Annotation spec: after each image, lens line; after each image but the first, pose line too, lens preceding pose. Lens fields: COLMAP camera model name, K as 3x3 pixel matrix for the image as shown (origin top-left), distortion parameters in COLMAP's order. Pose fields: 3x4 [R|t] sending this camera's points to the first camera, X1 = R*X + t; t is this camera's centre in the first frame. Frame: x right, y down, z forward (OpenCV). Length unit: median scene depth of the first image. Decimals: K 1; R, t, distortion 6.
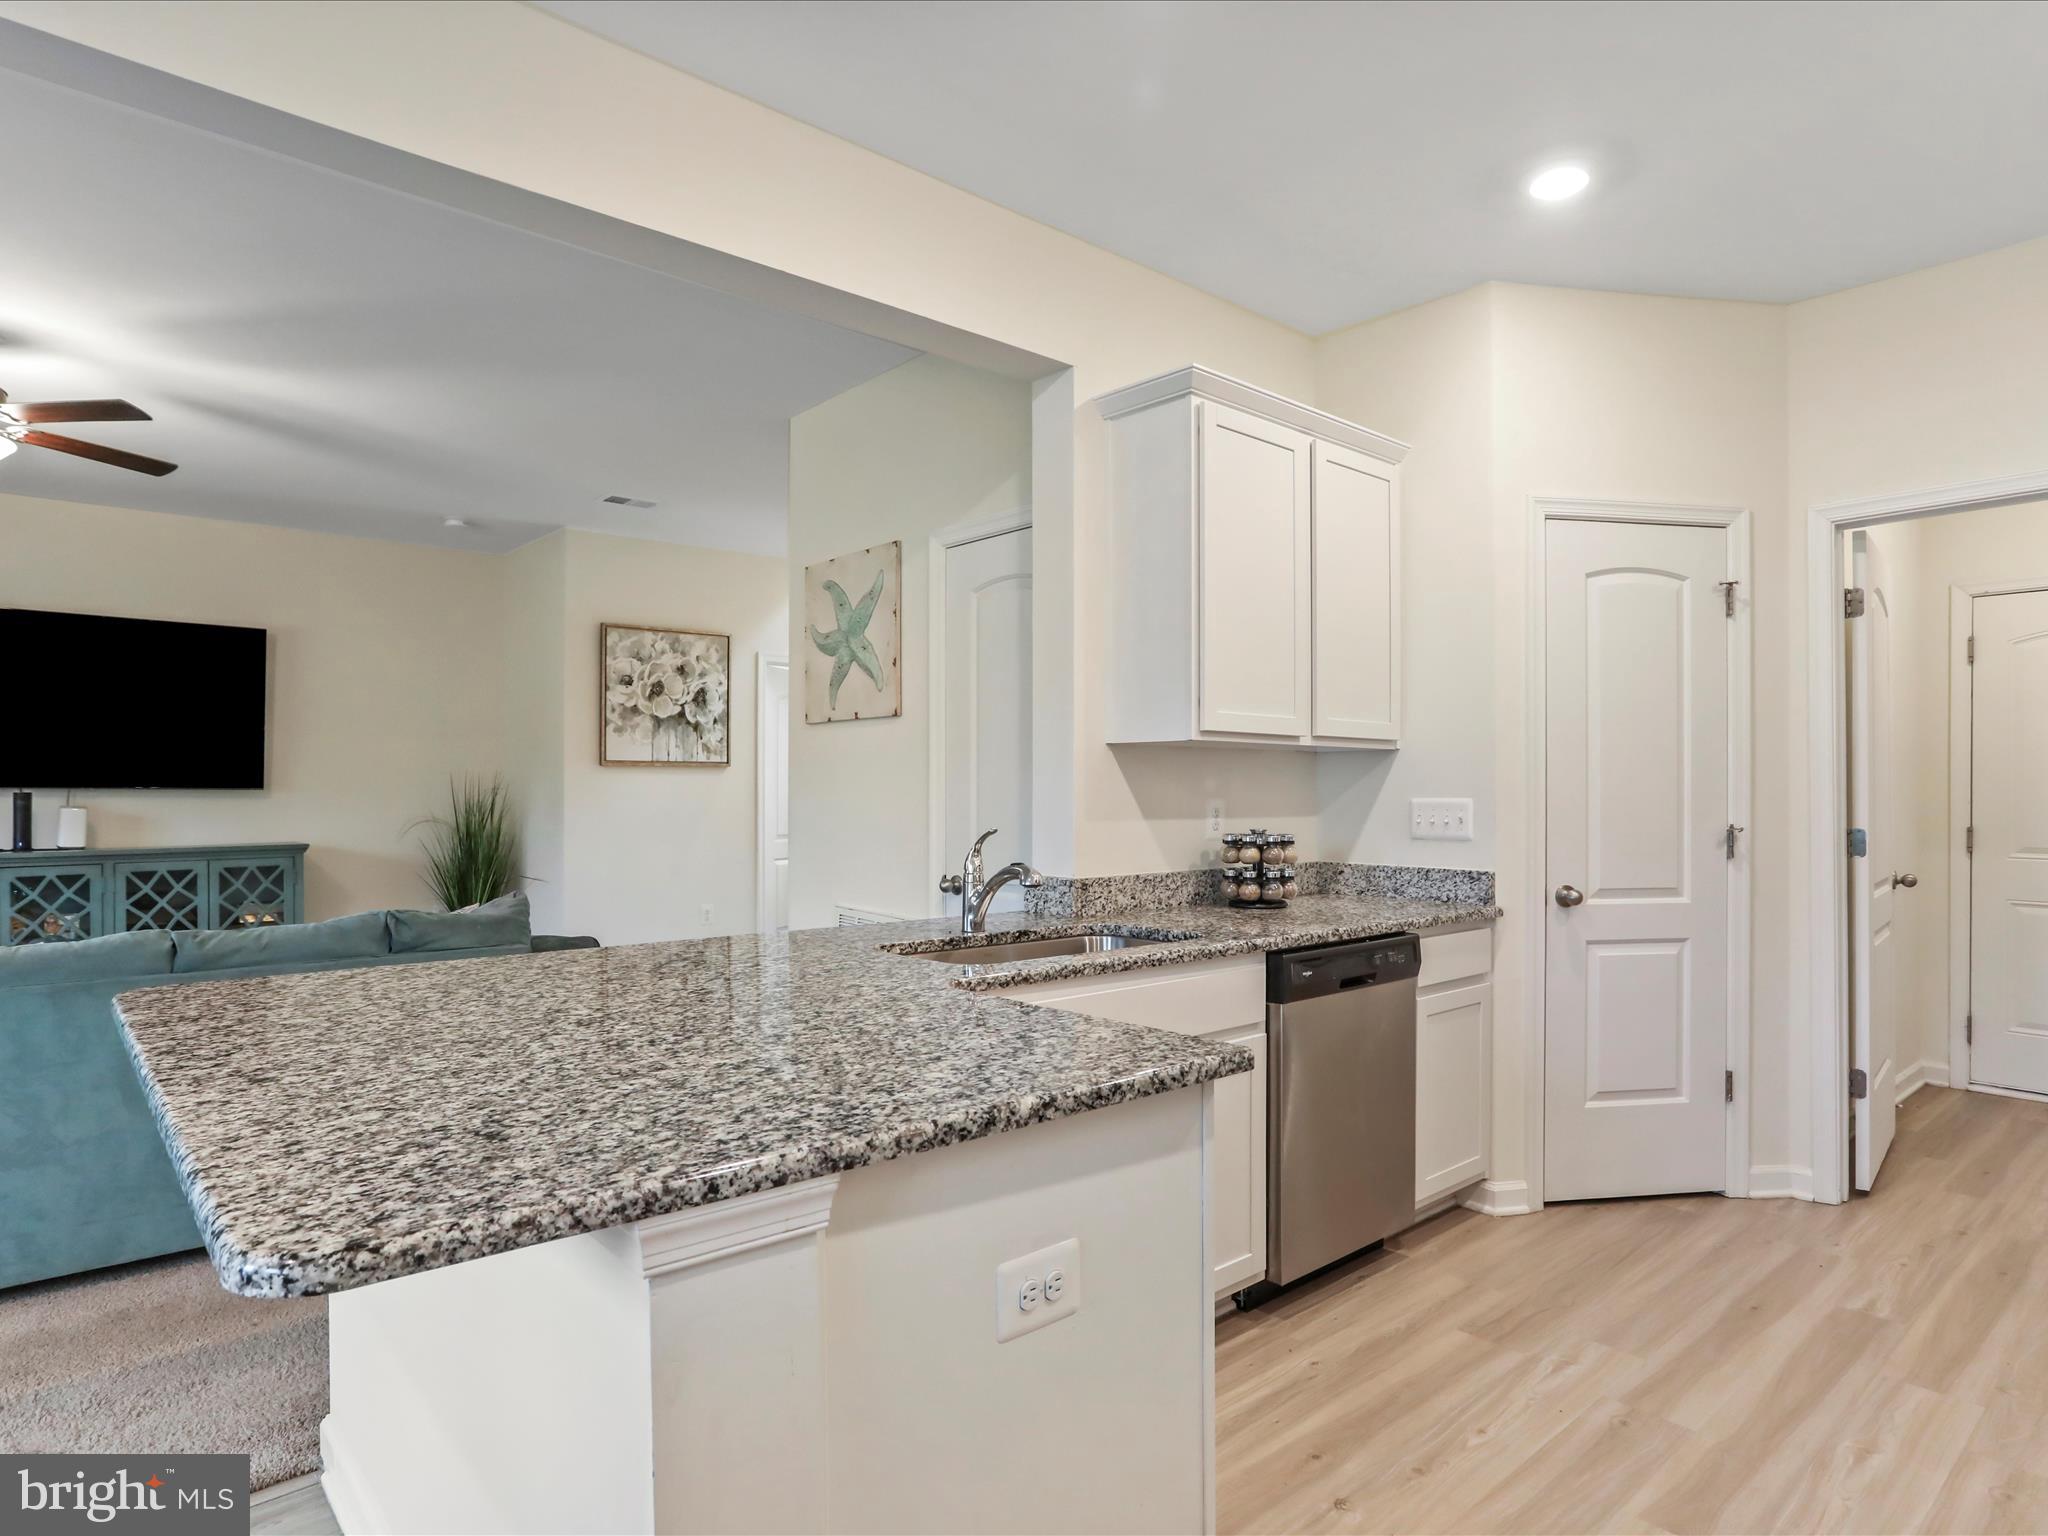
lens RADIAL K [[1142.0, 0, 1050.7], [0, 1142.0, 809.0], [0, 0, 1]] dist [-0.029235, 0.004994]
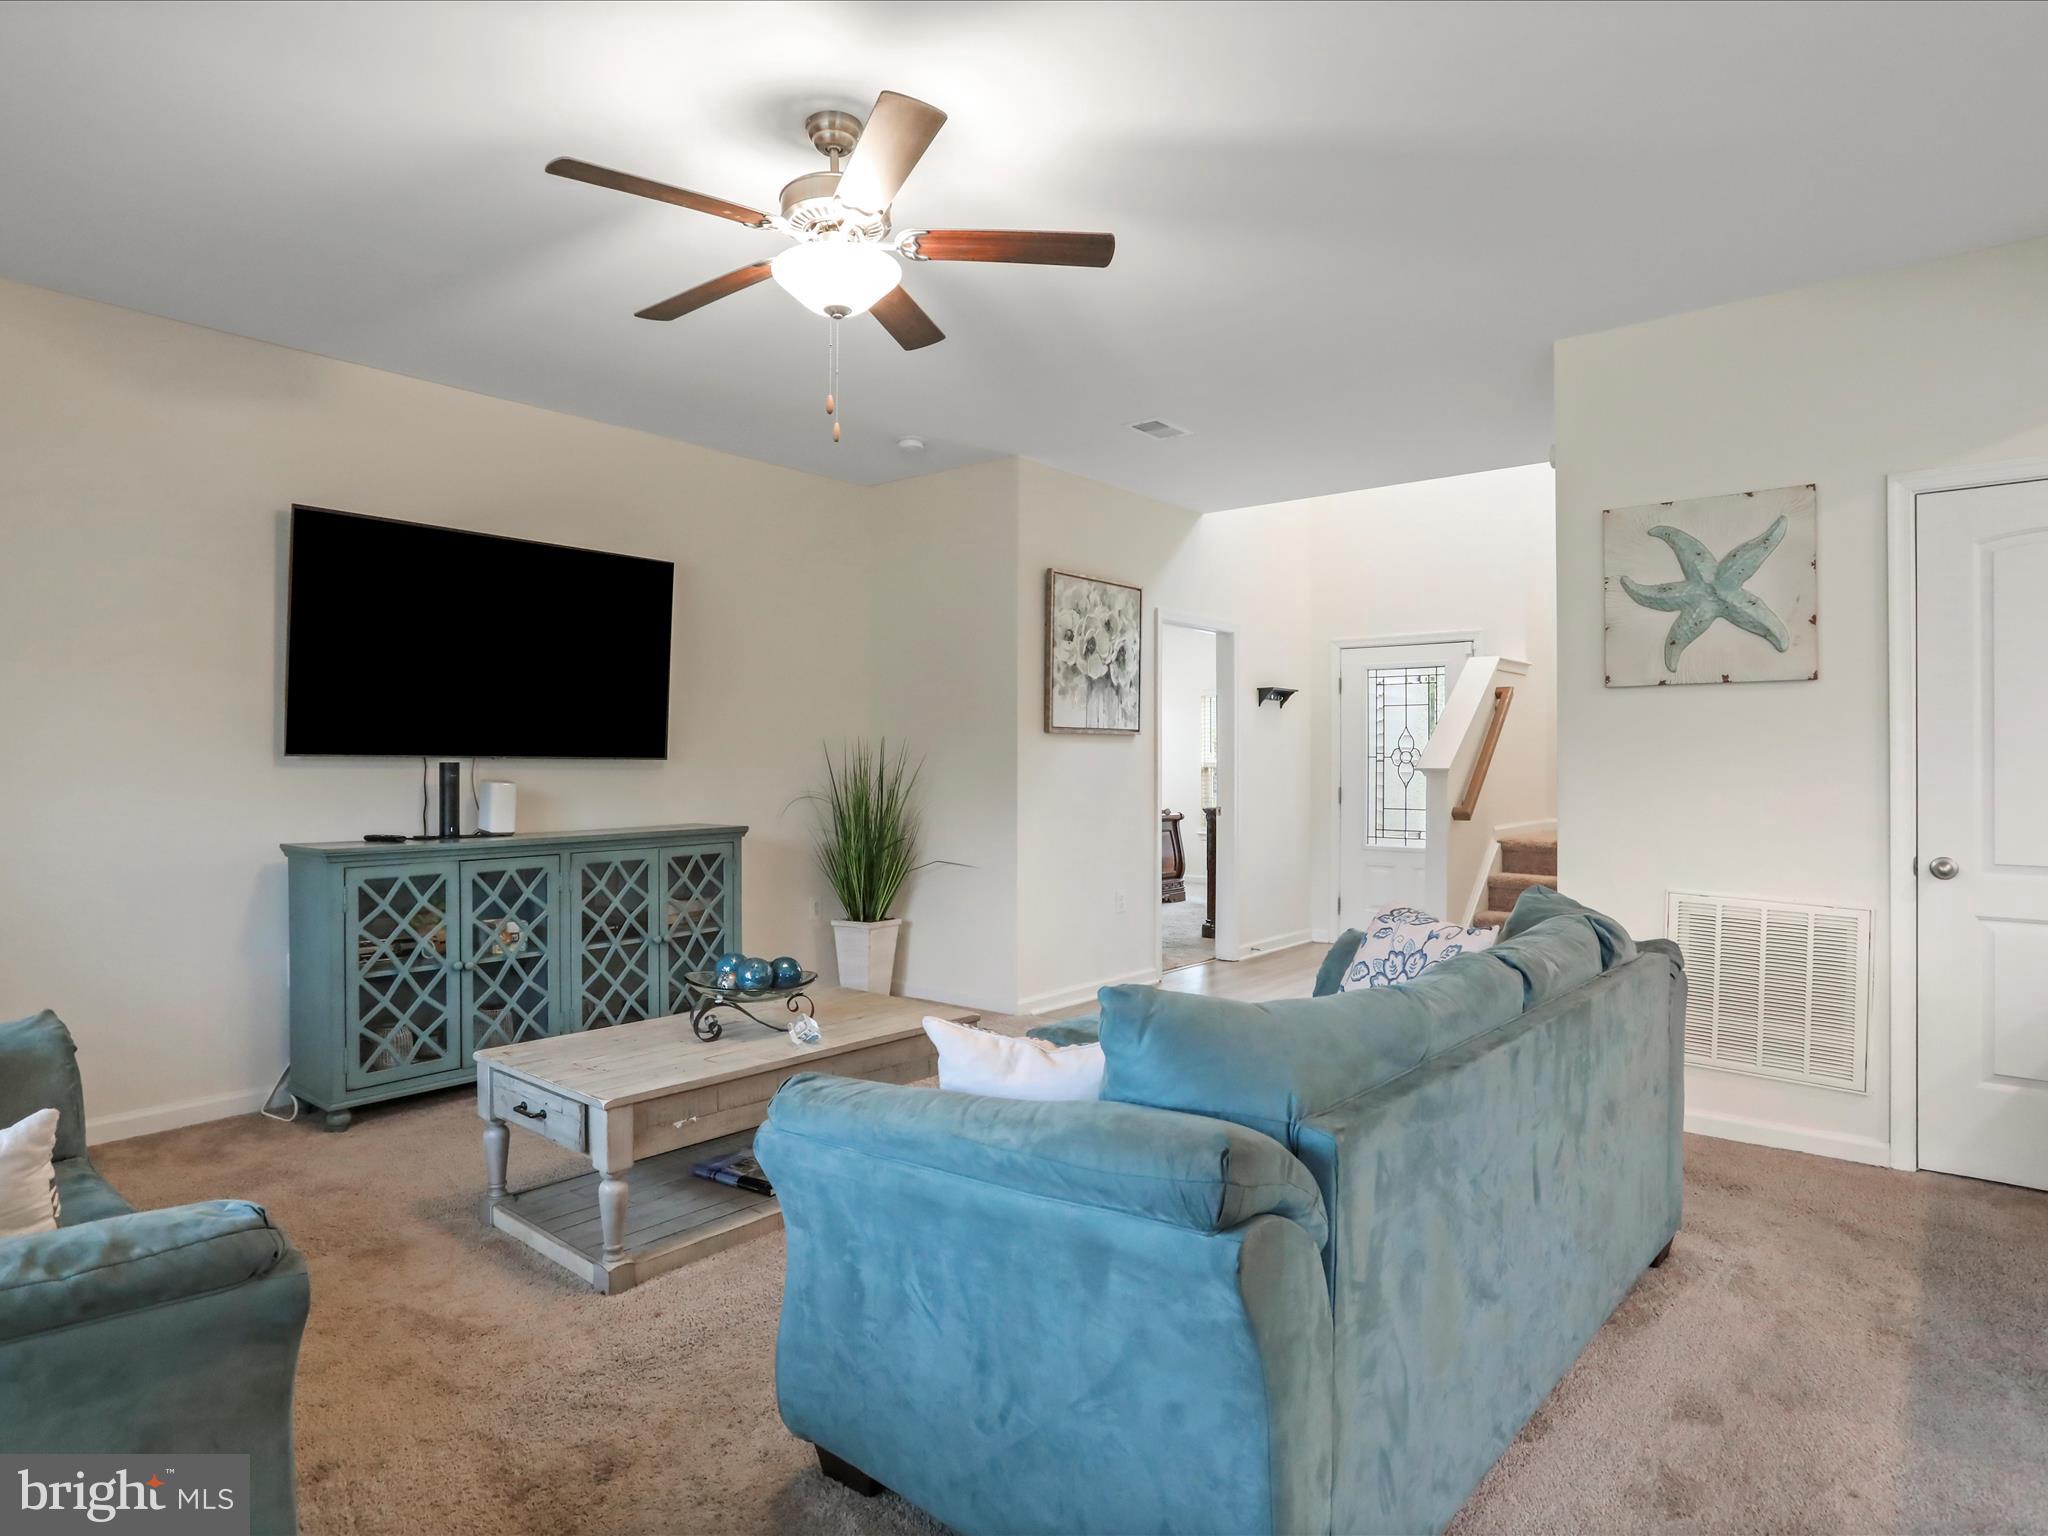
lens RADIAL K [[1142.0, 0, 1024.0], [0, 1142.0, 763.1], [0, 0, 1]] dist [-0.029235, 0.004994]
pose [[0.988139, 0.002056, 0.153546, -0.540262], [0.000198, 0.999892, -0.014668, -0.002290], [-0.153560, 0.014524, 0.988033, 0.140345]]
